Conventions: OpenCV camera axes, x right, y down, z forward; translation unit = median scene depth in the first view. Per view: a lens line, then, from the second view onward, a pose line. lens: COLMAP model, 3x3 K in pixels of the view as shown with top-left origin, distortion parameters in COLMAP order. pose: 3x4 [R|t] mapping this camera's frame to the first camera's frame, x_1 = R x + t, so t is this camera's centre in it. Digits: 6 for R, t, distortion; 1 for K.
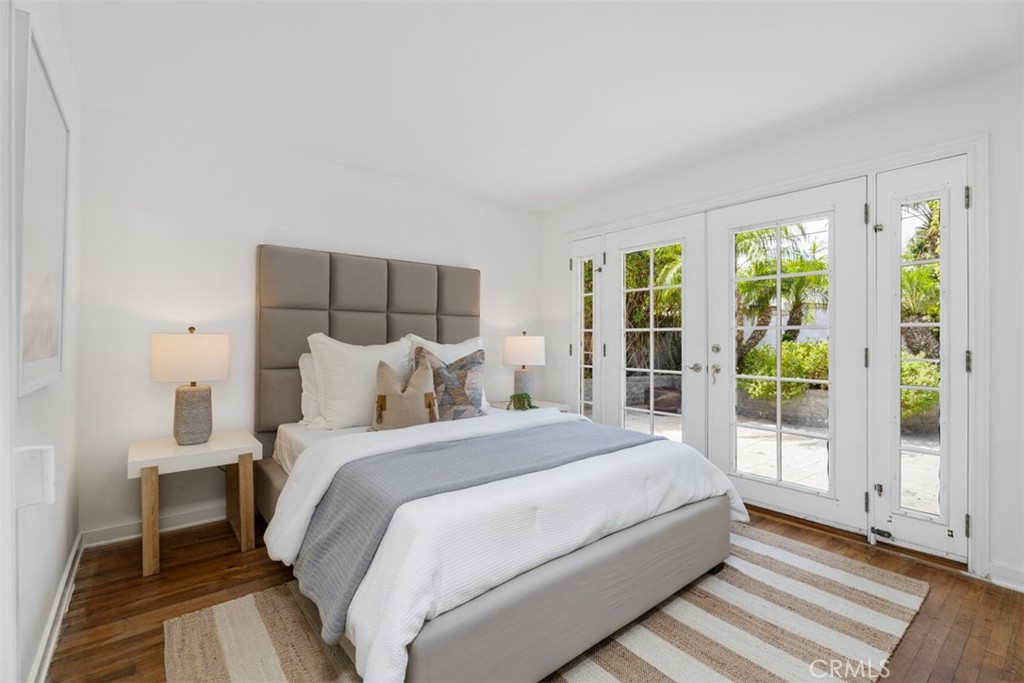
lens RADIAL K [[453.6, 0, 512.0], [0, 453.6, 341.5], [0, 0, 1]] dist [0.000664, -0.000400]
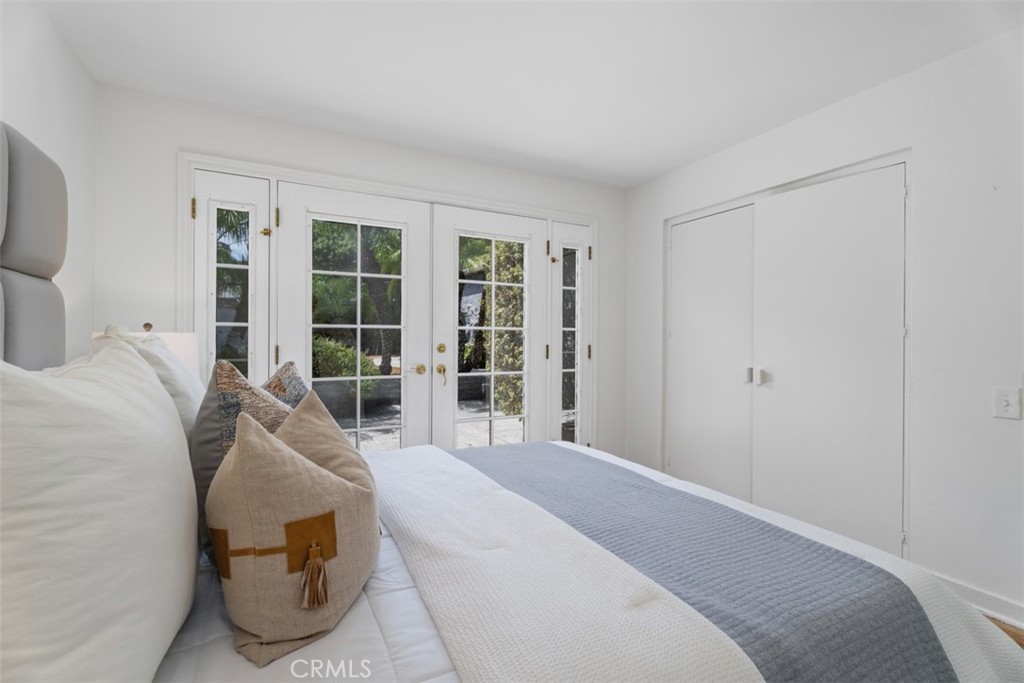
lens RADIAL K [[470.1, 0, 526.9], [0, 470.1, 337.7], [0, 0, 1]] dist [-0.000893, -0.000176]
pose [[0.180565, -0.000946, 0.983563, -0.629103], [0.002995, 0.999995, 0.000412, -0.008399], [-0.983558, 0.002872, 0.180567, 0.795611]]
